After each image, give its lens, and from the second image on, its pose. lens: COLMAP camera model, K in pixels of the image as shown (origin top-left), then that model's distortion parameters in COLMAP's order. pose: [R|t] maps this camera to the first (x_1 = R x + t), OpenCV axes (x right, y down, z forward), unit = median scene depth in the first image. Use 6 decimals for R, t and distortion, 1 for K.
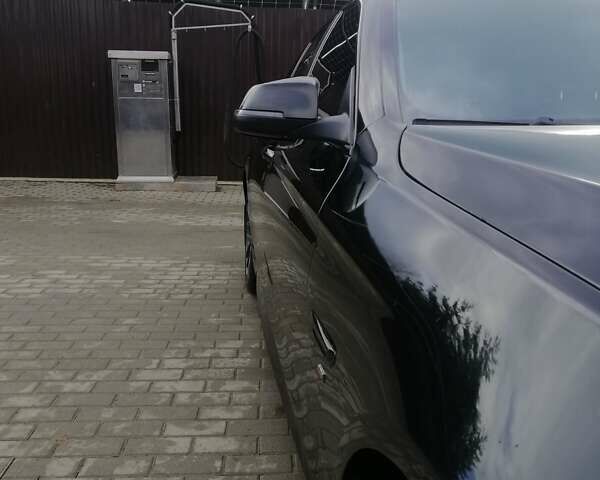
lens RADIAL K [[582.6, 0, 300.0], [0, 582.6, 240.0], [0, 0, 1]] dist [0.018037, 0.003366]
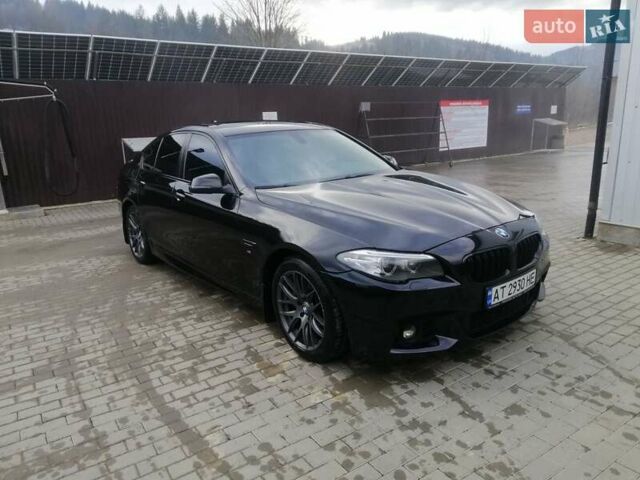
lens RADIAL K [[453.6, 0, 320.0], [0, 453.6, 240.0], [0, 0, 1]] dist [-0.011392, -0.006859]
pose [[0.850022, -0.171441, 0.498067, -0.430364], [0.157124, 0.985030, 0.070905, -0.002717], [-0.502767, 0.017988, 0.864235, -0.783838]]
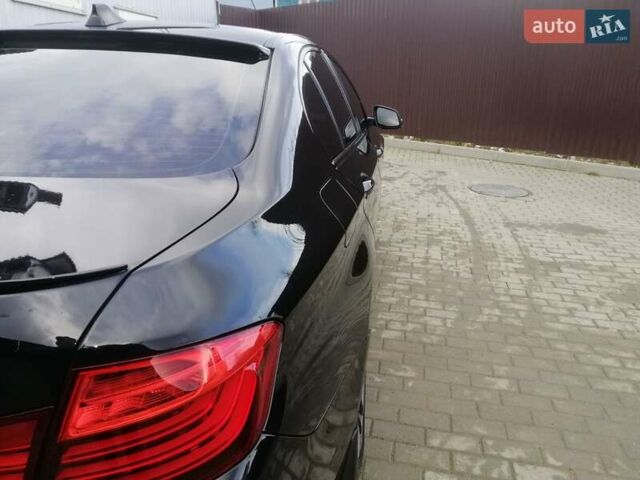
lens RADIAL K [[492.1, 0, 320.0], [0, 492.1, 240.0], [0, 0, 1]] dist [0.002997, 0.001404]
pose [[-0.963397, -0.114593, 0.242352, -0.207638], [0.027516, 0.856991, 0.514596, -0.525116], [-0.266662, 0.502429, -0.822470, 1.842643]]
